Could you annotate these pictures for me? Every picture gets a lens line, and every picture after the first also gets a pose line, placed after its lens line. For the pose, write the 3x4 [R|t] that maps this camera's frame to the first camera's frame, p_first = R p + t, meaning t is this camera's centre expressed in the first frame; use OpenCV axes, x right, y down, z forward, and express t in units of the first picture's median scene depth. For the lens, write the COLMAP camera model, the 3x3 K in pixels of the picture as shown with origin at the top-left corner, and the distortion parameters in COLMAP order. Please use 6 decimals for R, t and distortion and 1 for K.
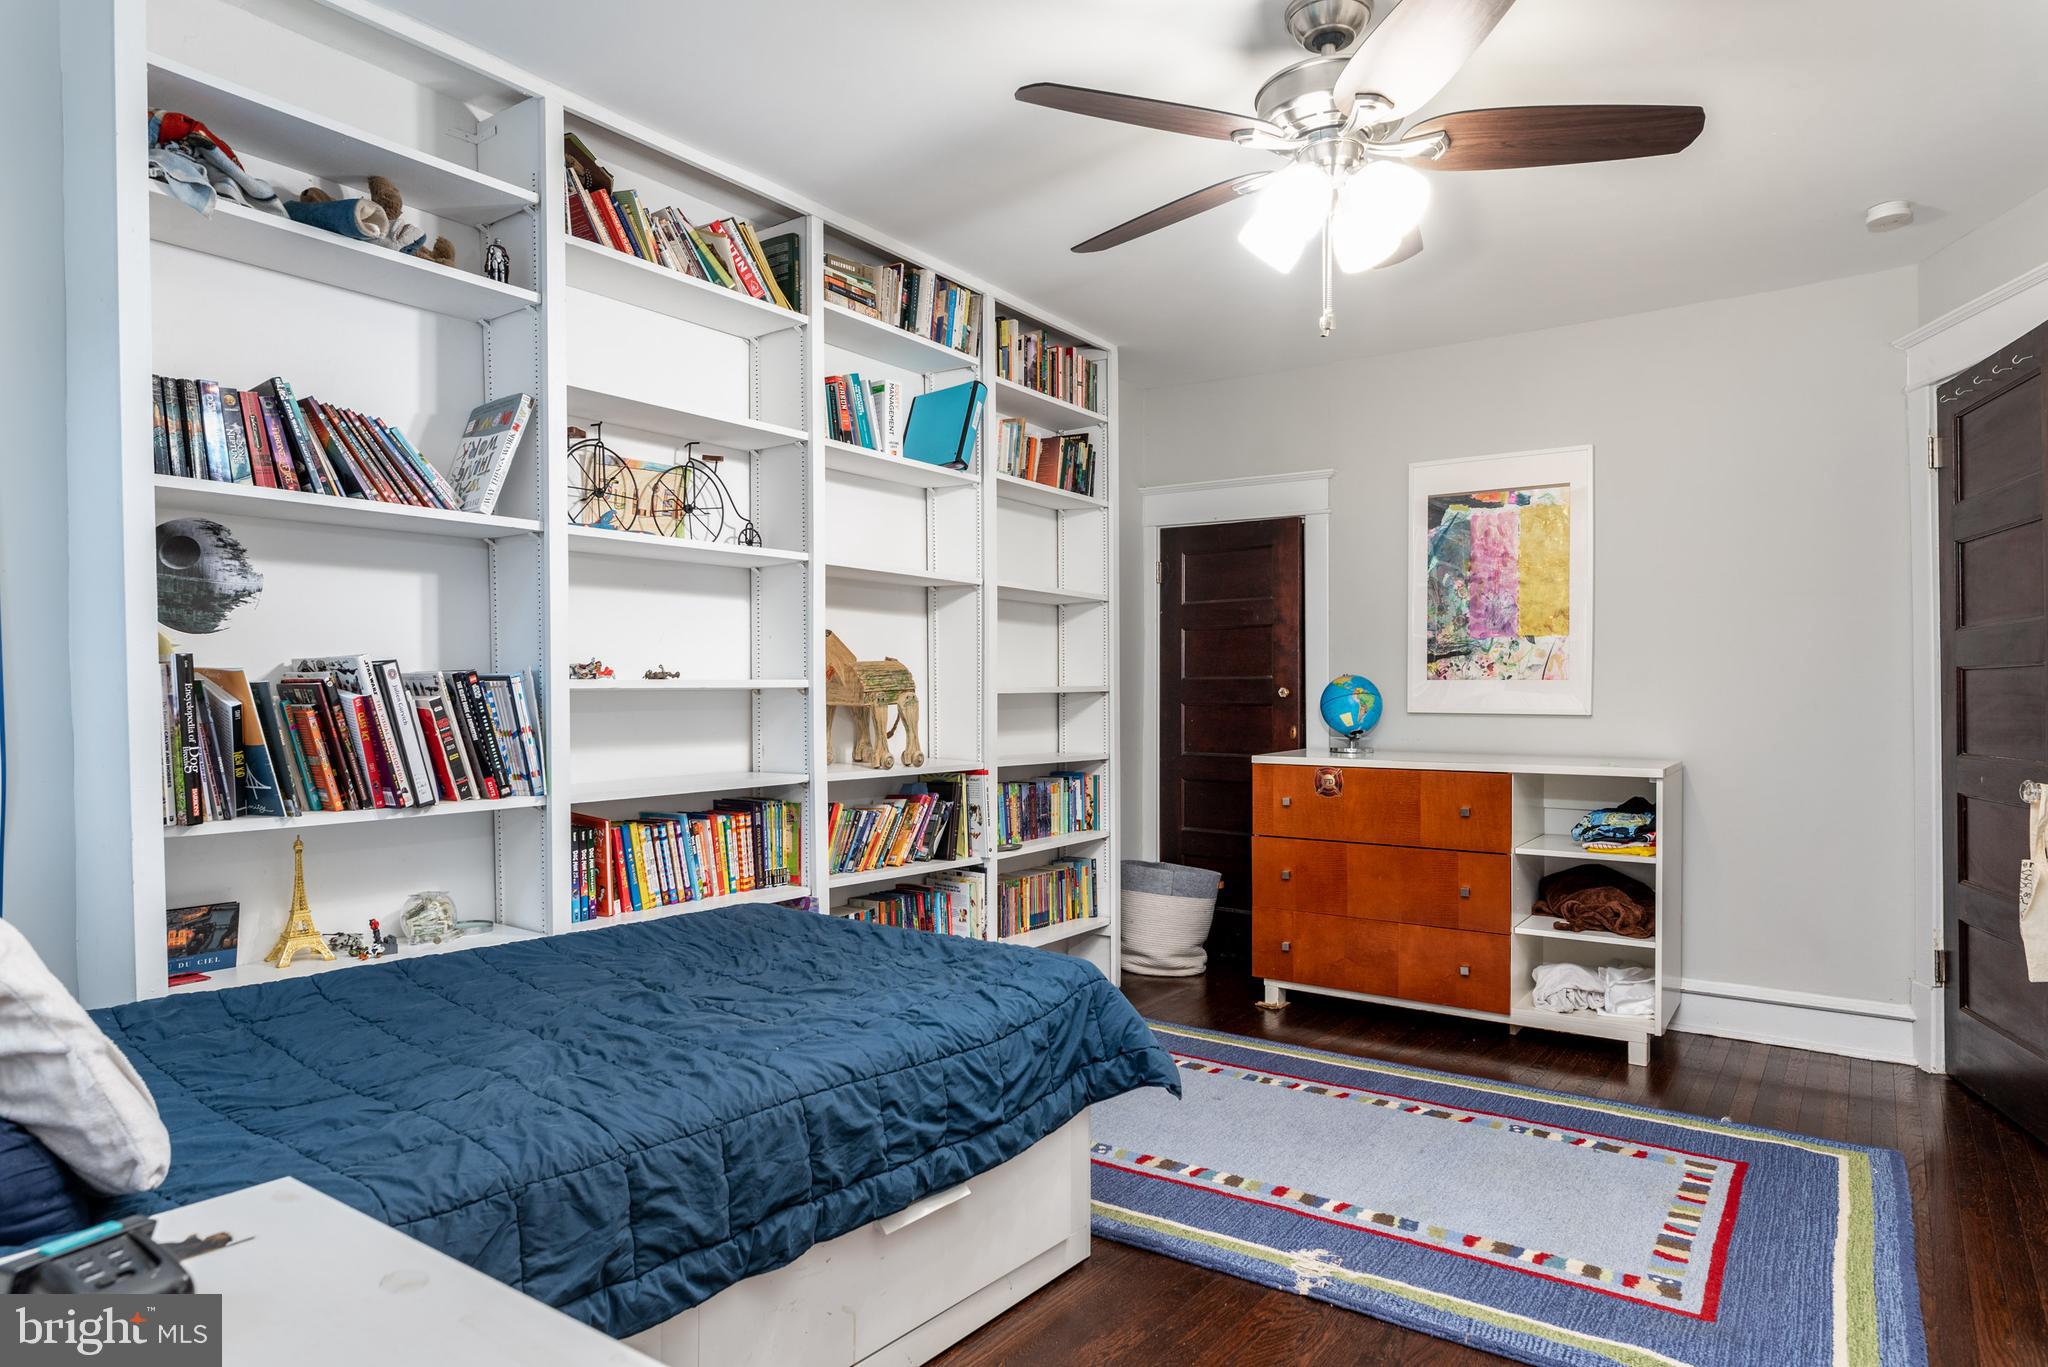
lens RADIAL K [[1190.6, 0, 1020.5], [0, 1190.6, 689.6], [0, 0, 1]] dist [0.000134, -0.001997]
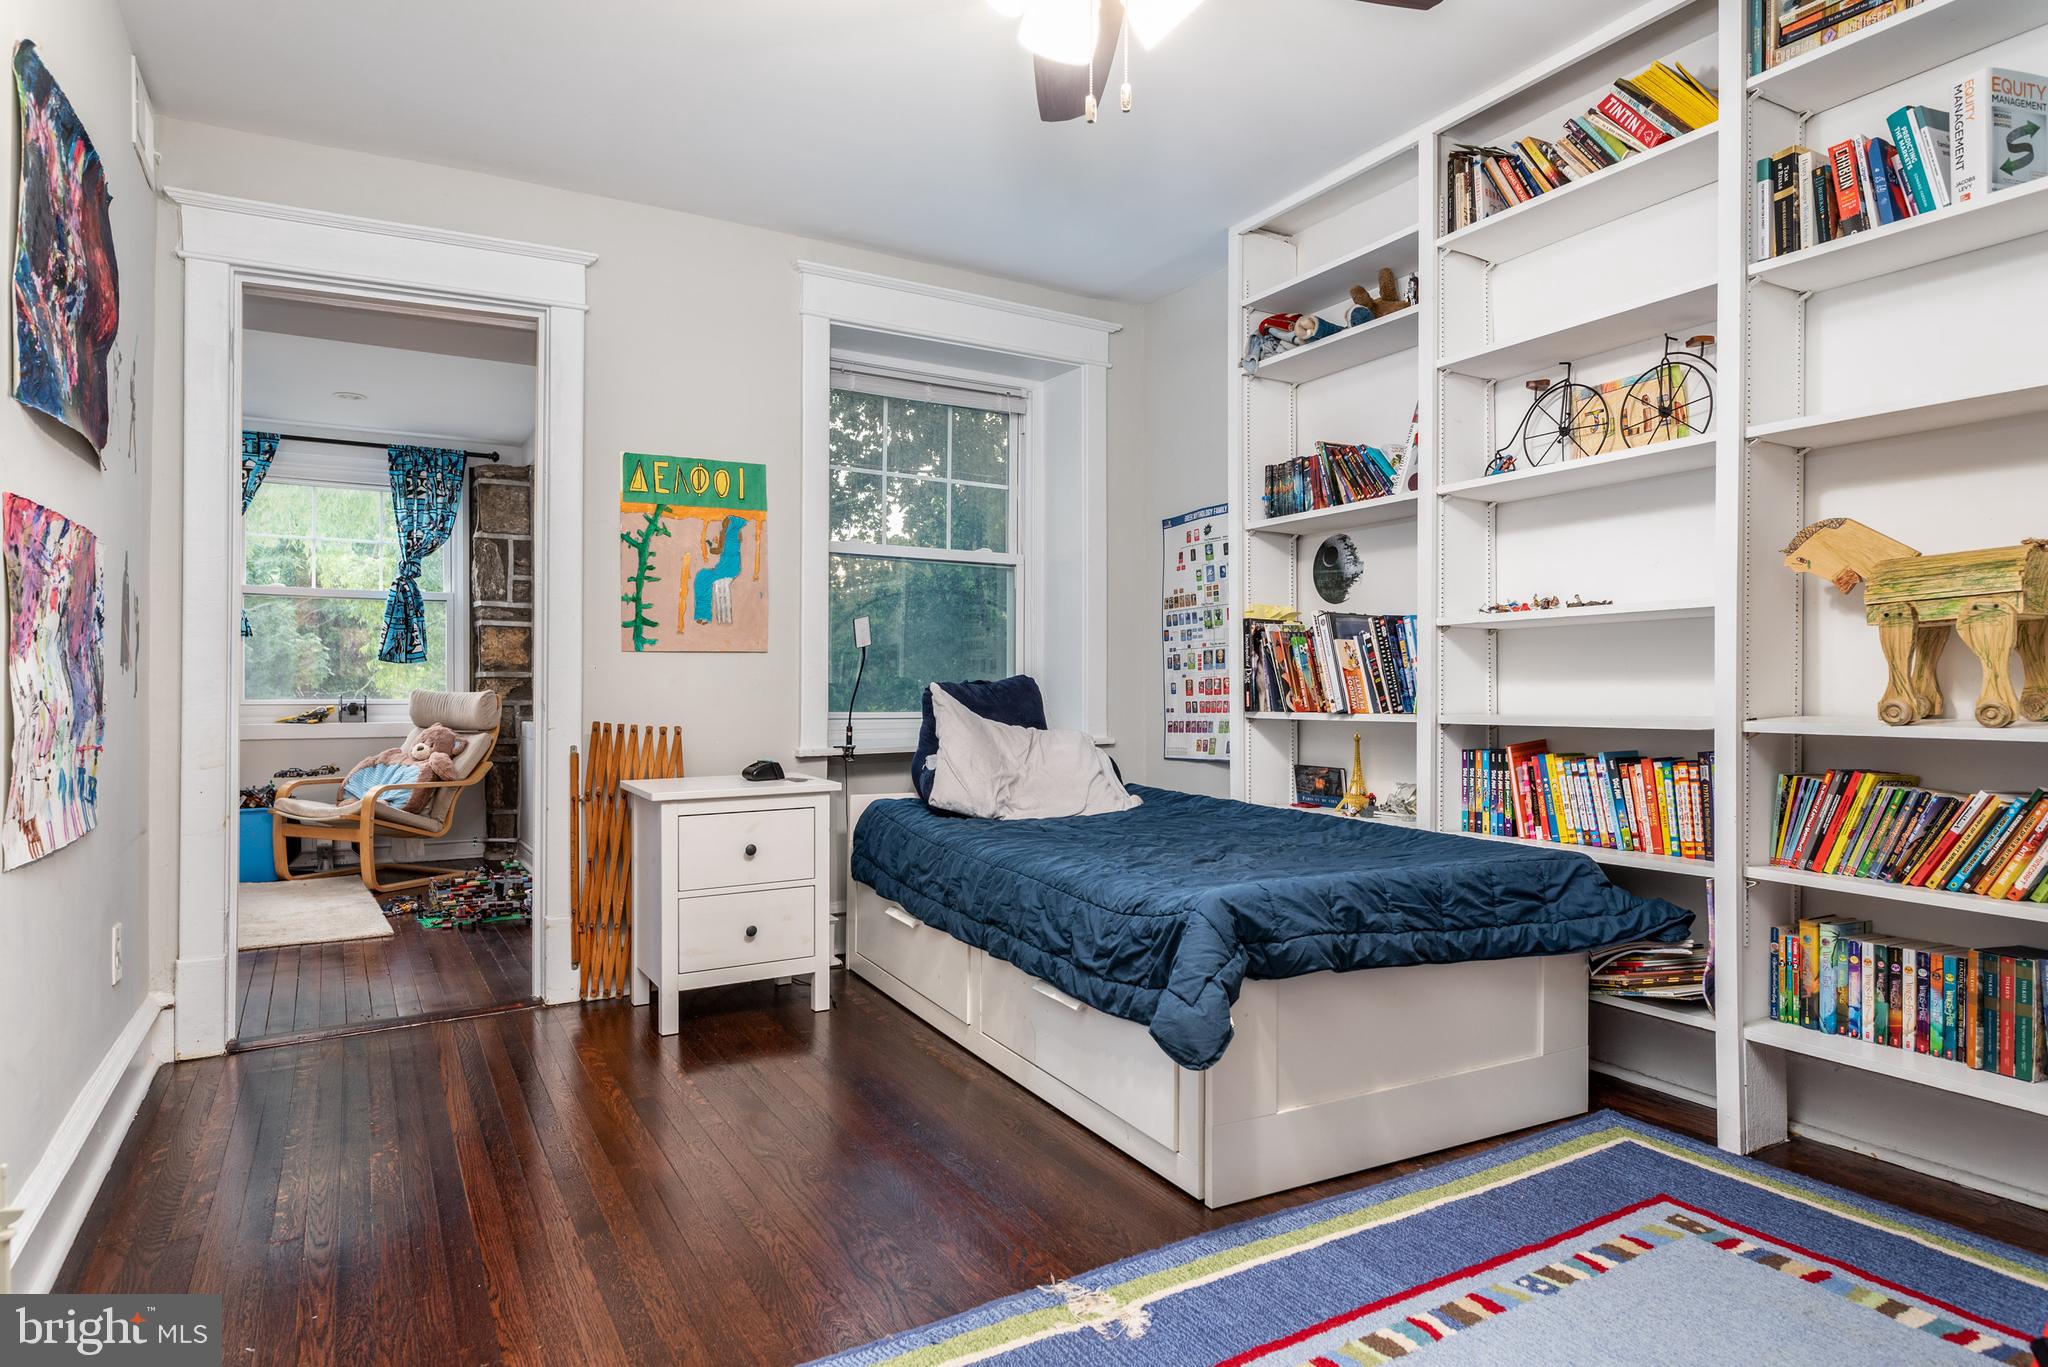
lens RADIAL K [[1190.6, 0, 1023.0], [0, 1190.6, 686.0], [0, 0, 1]] dist [0.000134, -0.001997]
pose [[-0.419696, 0.004643, -0.907653, 0.789381], [0.010516, 0.999945, 0.000252, 0.049448], [0.907604, -0.009440, -0.419722, 1.026207]]
